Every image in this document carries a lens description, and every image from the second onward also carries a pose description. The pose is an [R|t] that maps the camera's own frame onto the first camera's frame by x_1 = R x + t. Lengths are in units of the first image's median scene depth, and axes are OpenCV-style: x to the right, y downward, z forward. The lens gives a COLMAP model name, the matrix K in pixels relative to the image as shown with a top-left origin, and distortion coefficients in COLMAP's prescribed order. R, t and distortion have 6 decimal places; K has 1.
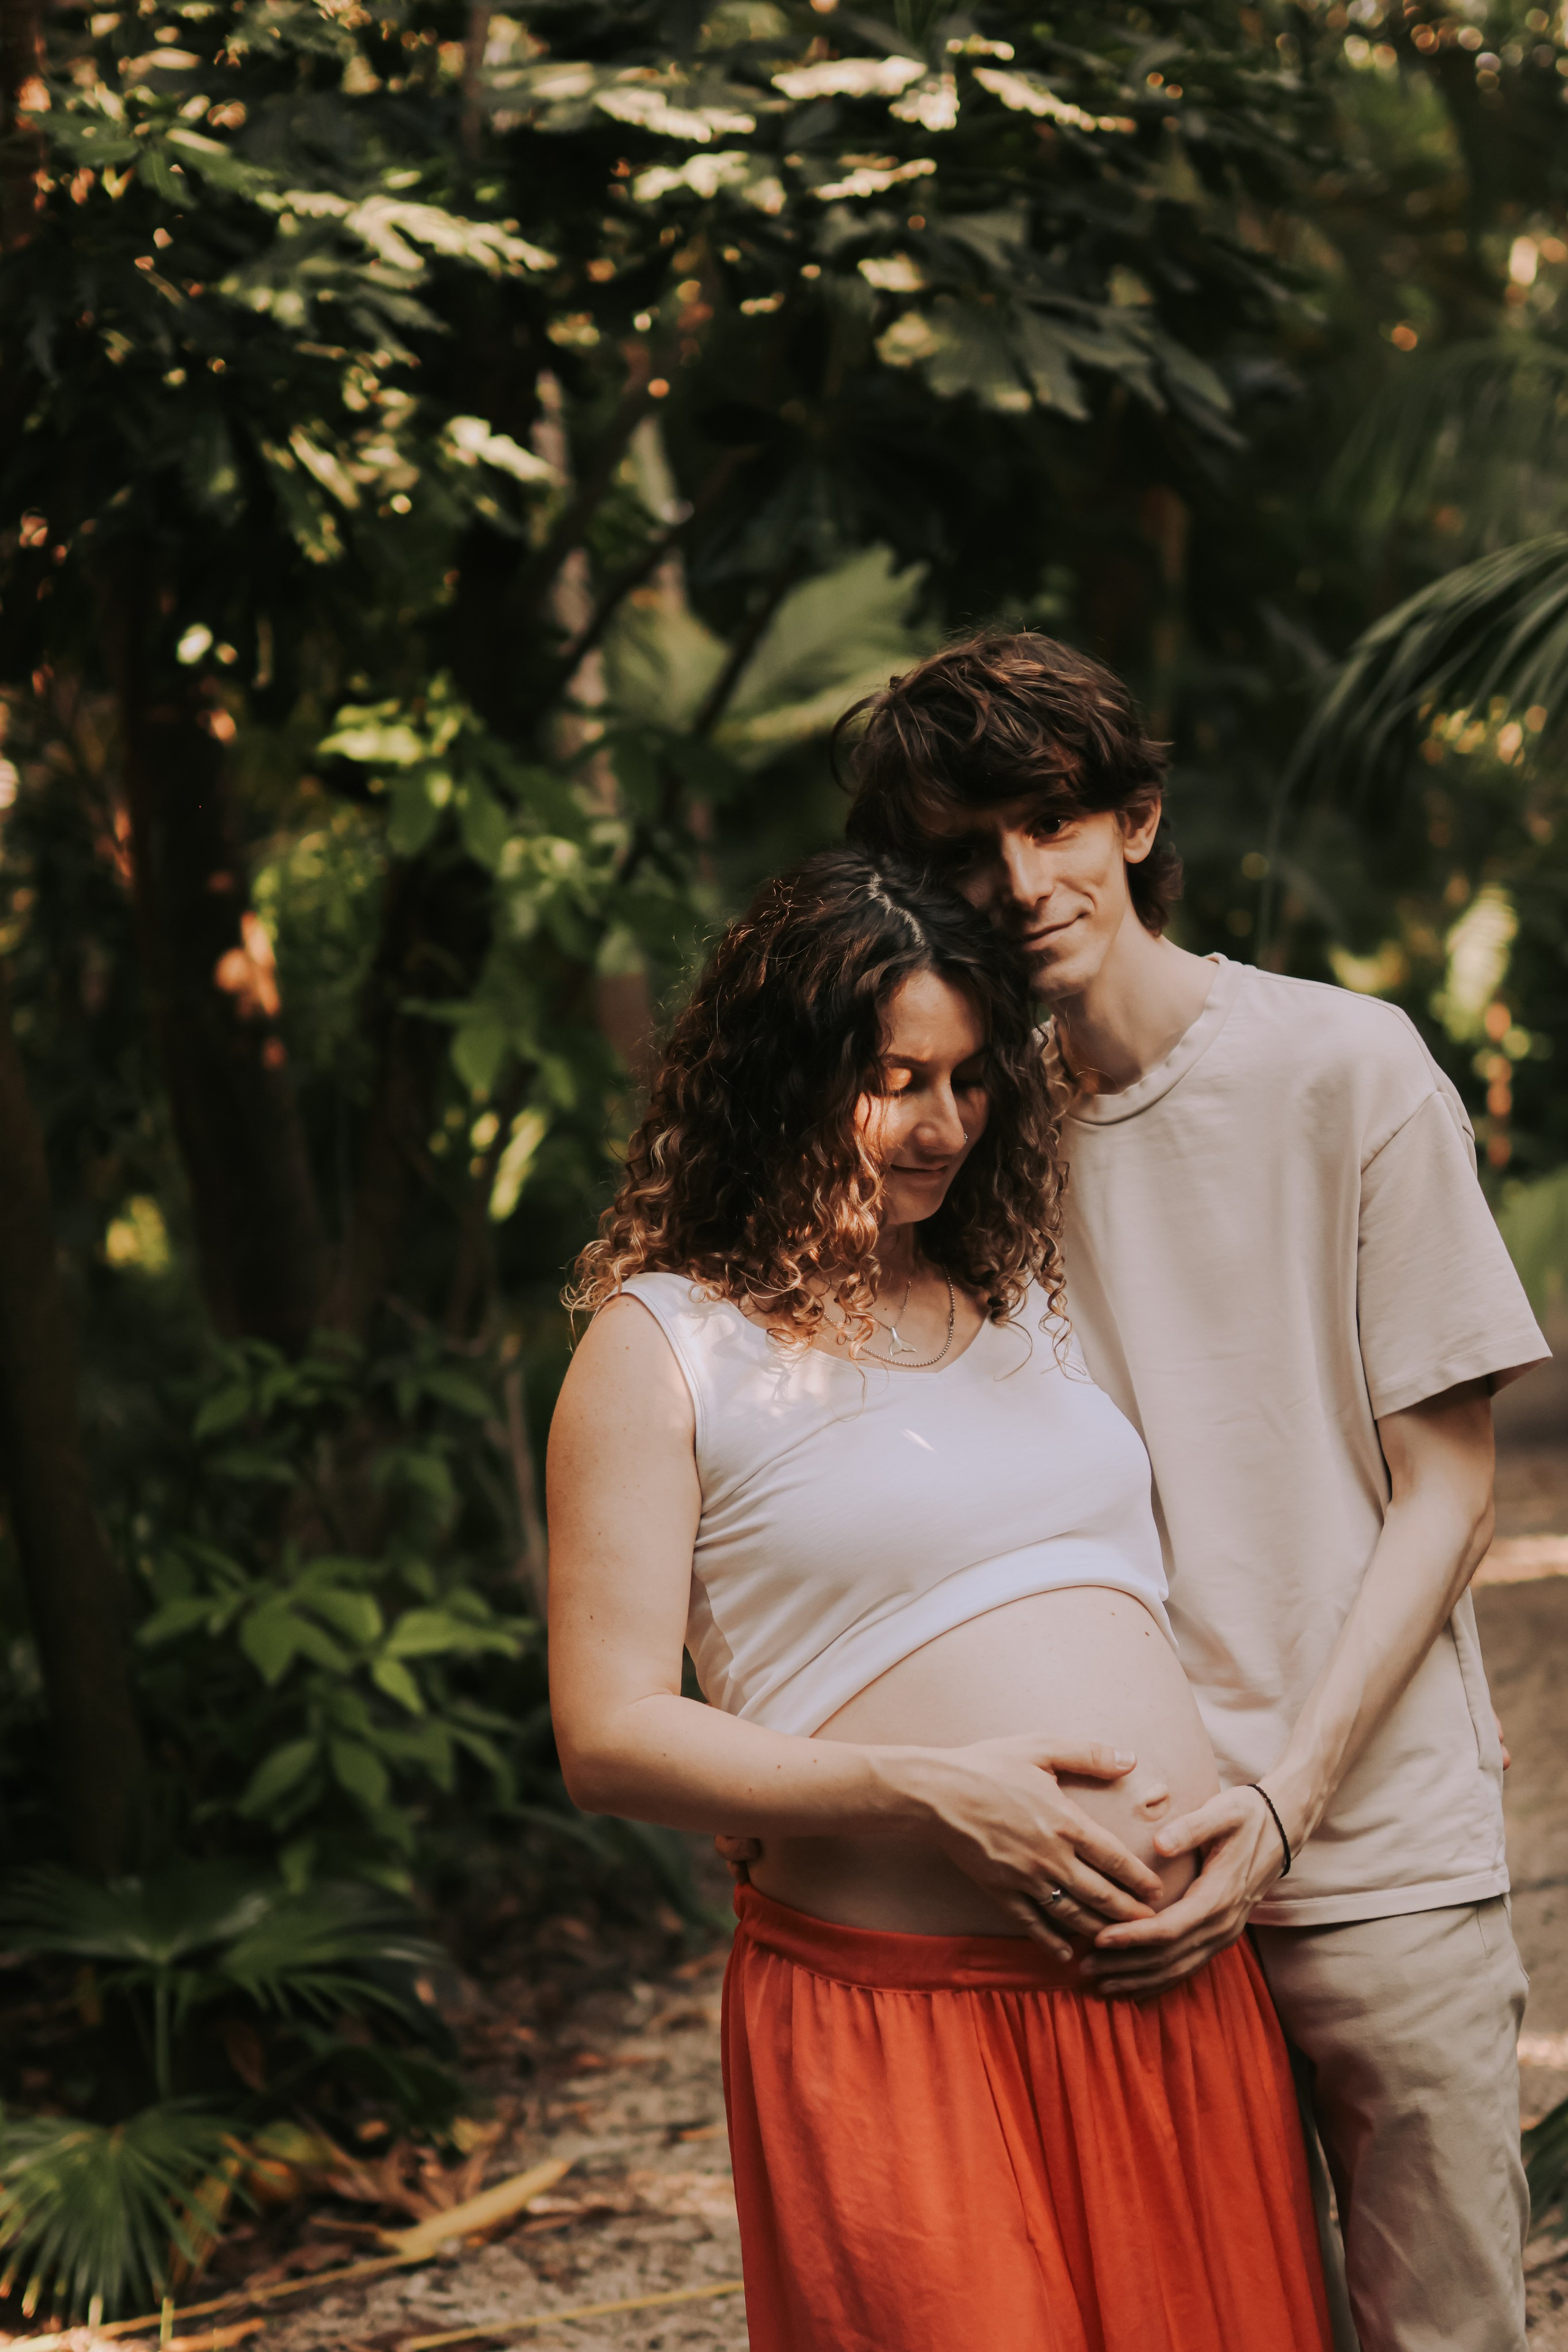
lens RADIAL K [[3726.3, 0, 711.8], [0, 3726.3, 1304.2], [0, 0, 1]] dist [-0.056398, -0.017102]
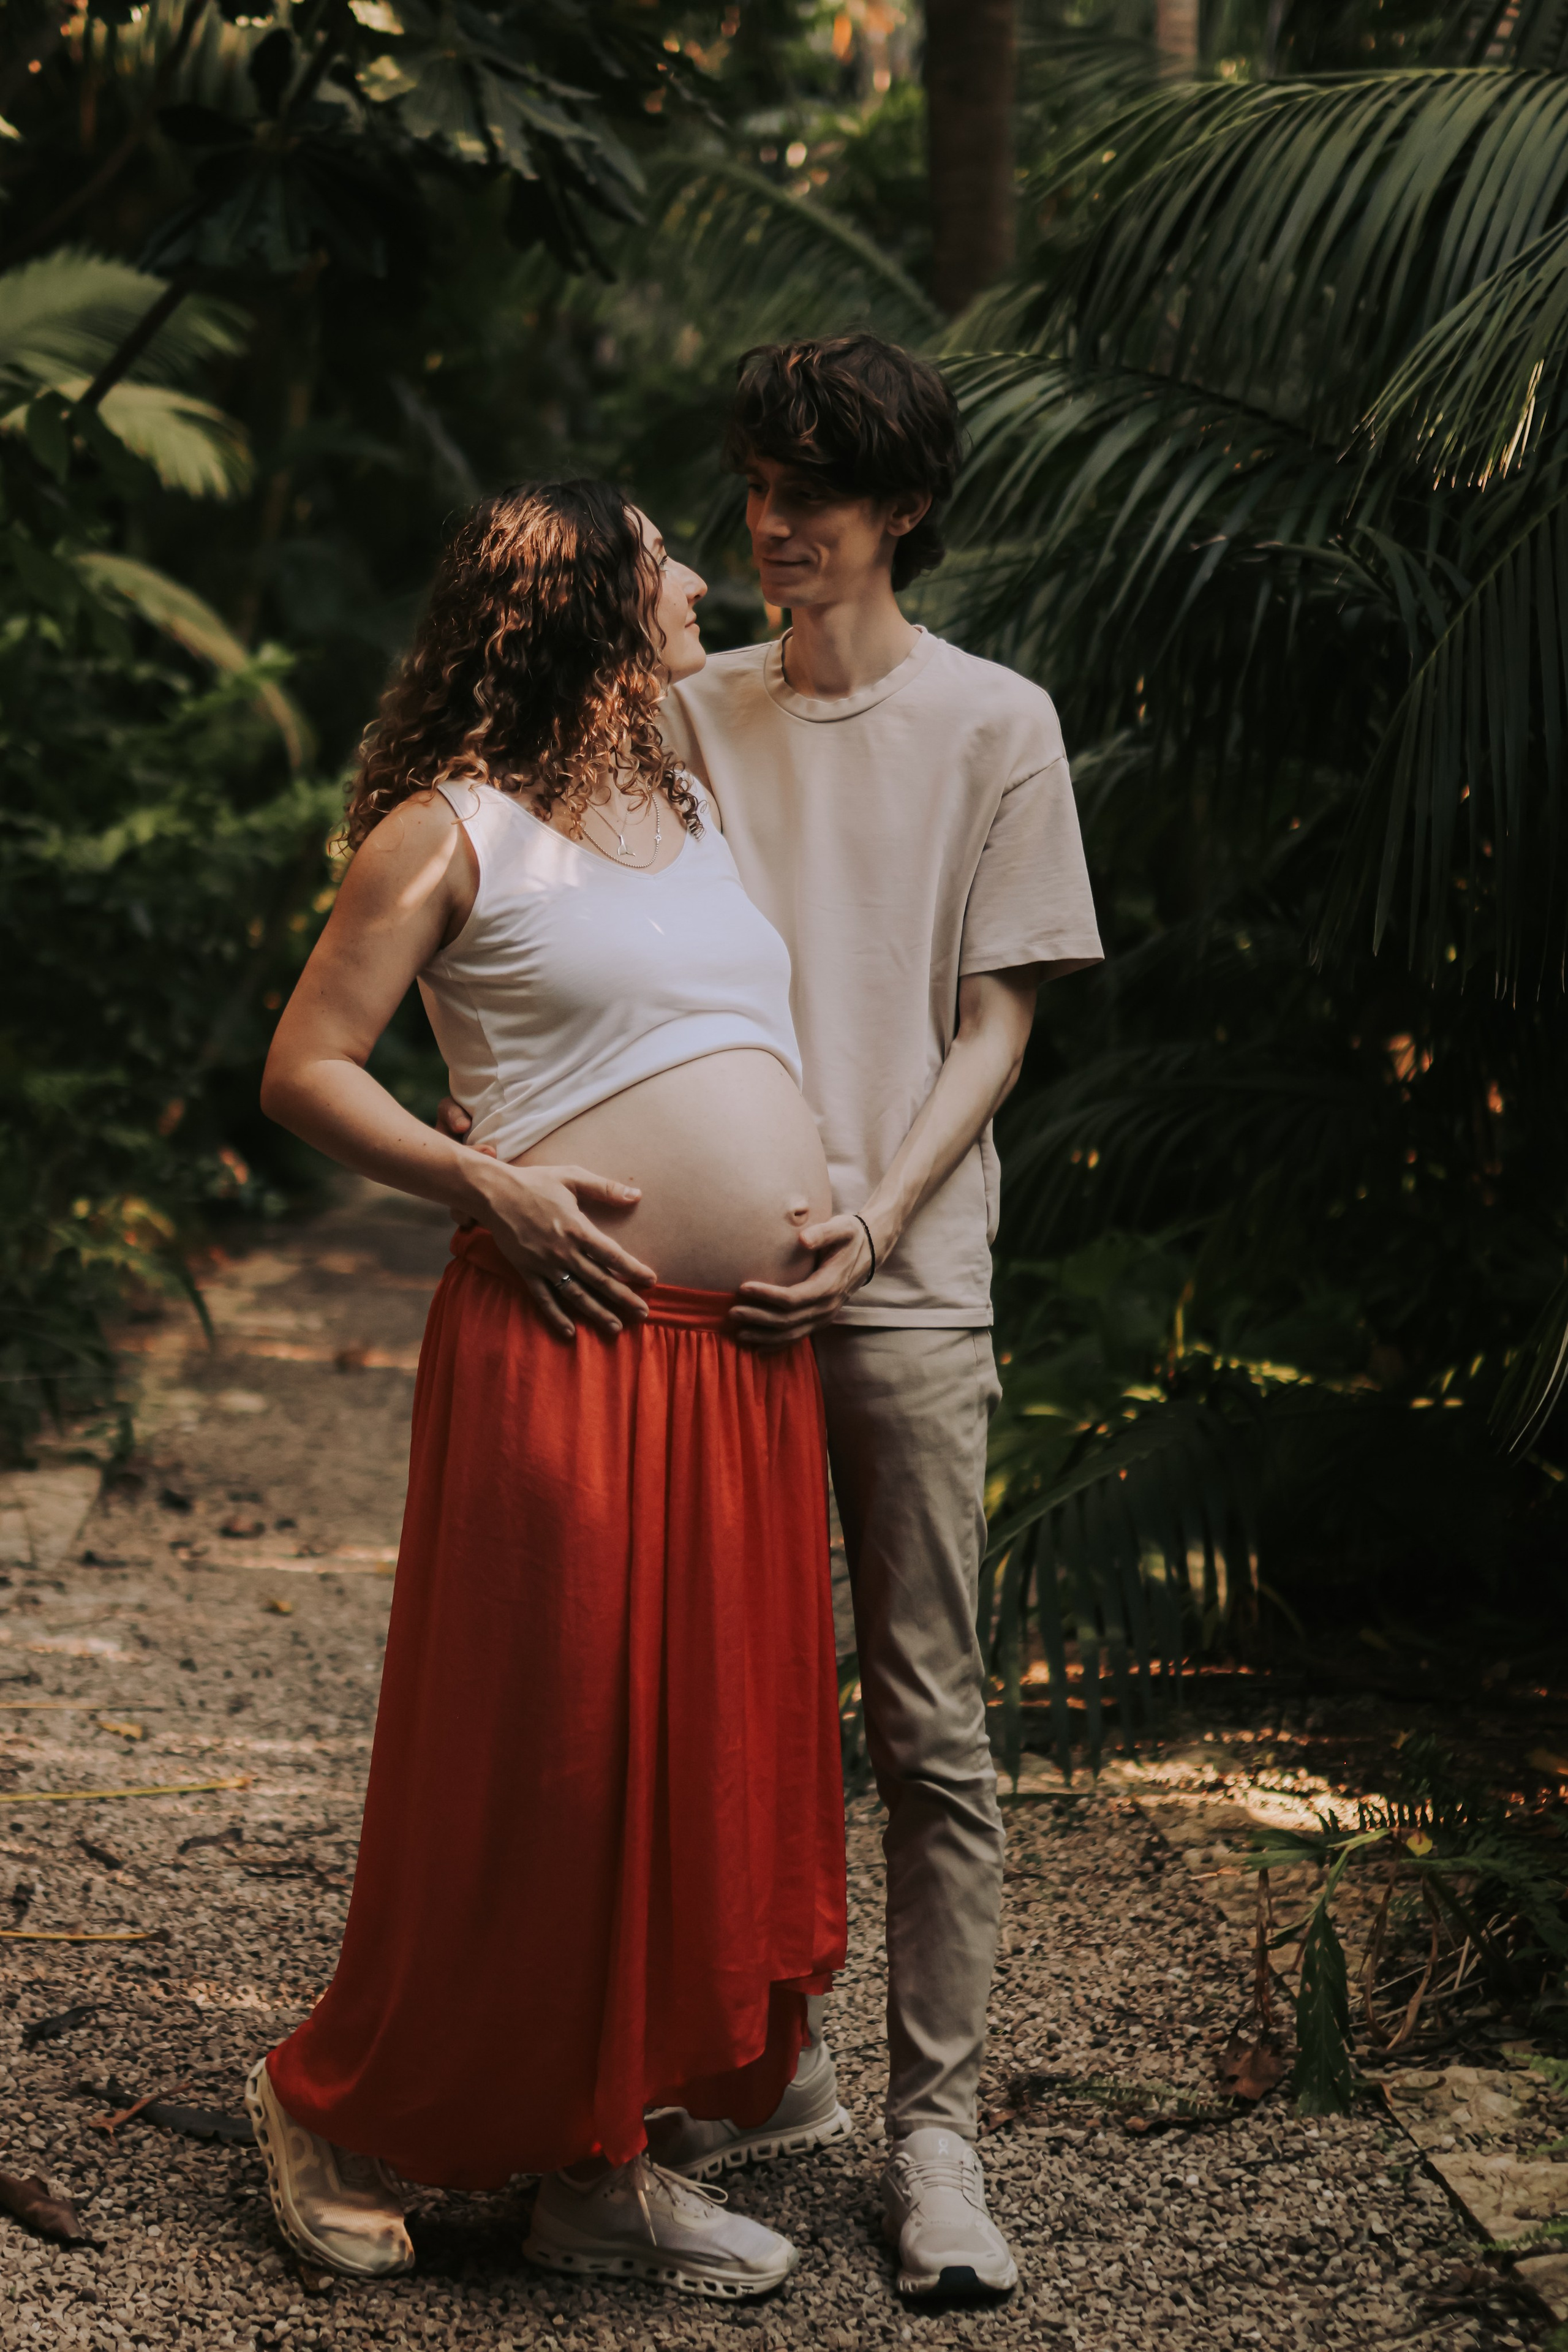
lens RADIAL K [[4286.2, 0, 711.6], [0, 4286.2, 1280.7], [0, 0, 1]] dist [-0.037509, 0.056462]
pose [[0.954253, 0.106807, 0.279273, -0.172397], [-0.113041, 0.993571, 0.006261, 0.075992], [-0.276809, -0.037544, 0.960191, -0.258144]]
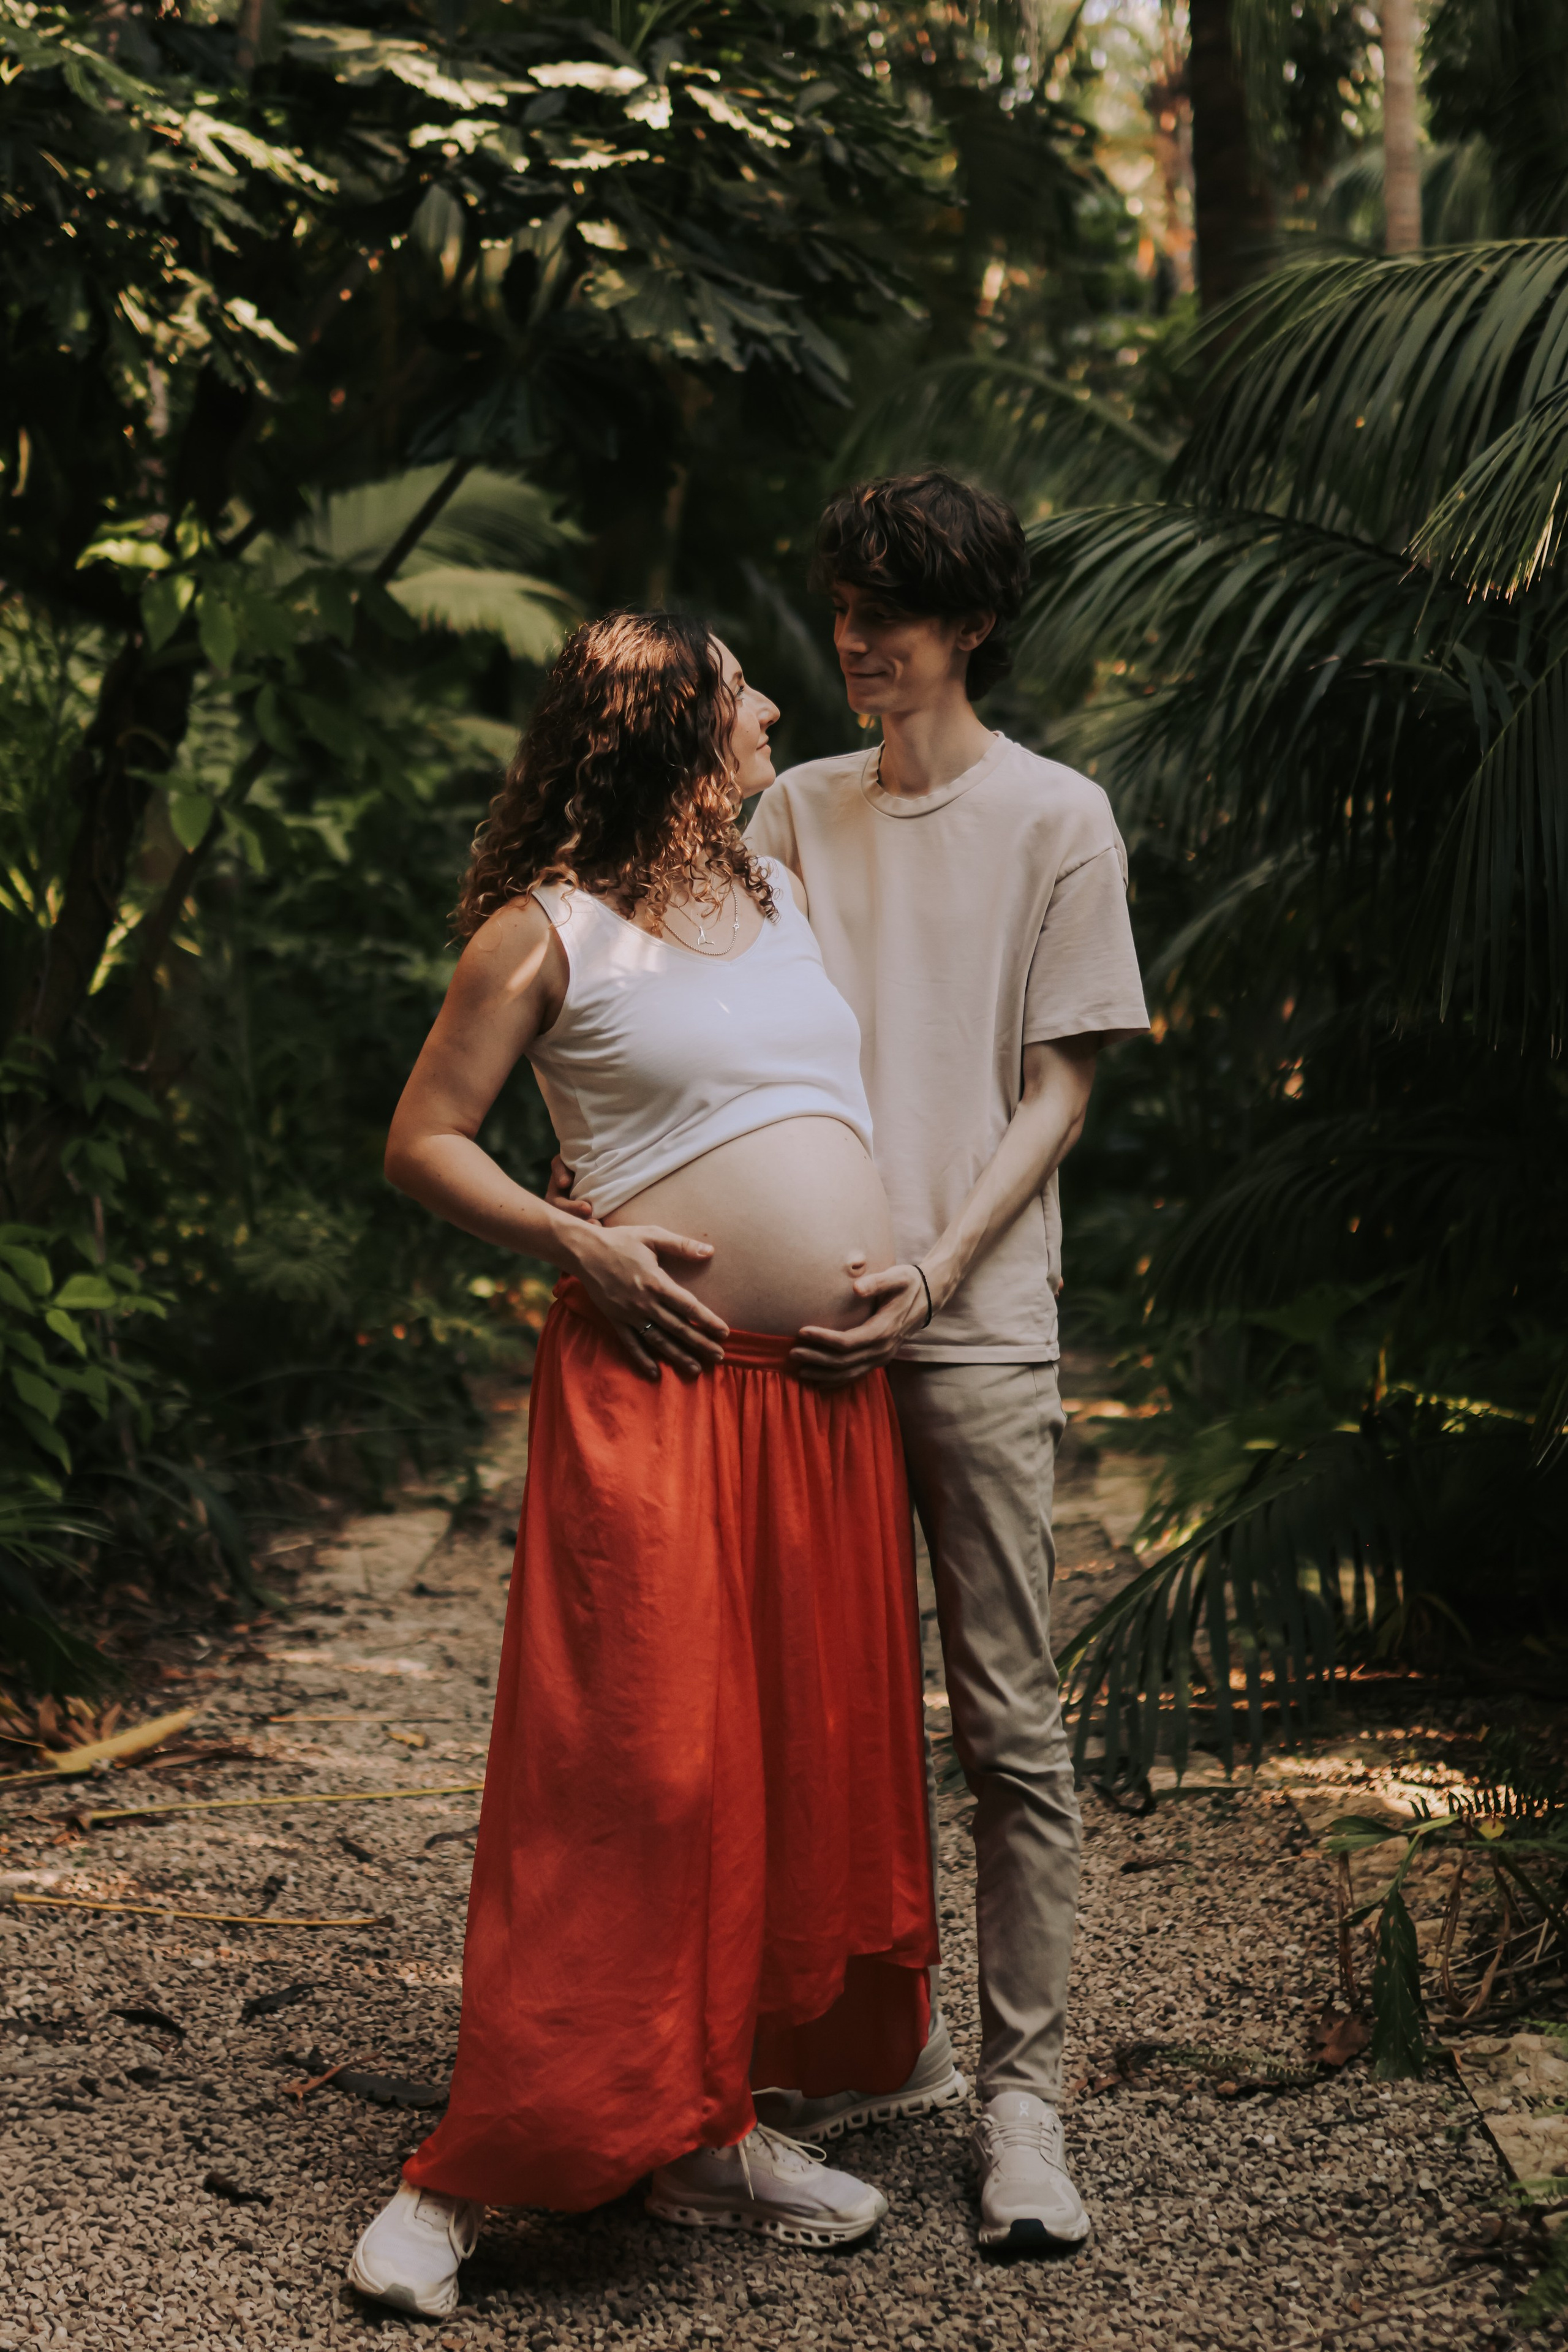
lens RADIAL K [[3747.8, 0, 783.9], [0, 3747.8, 1115.9], [0, 0, 1]] dist [-0.049448, 0.128104]
pose [[0.976655, 0.100658, 0.189771, -0.103587], [-0.093472, 0.994537, -0.046469, 0.074793], [-0.193412, 0.027646, 0.980728, -0.254914]]
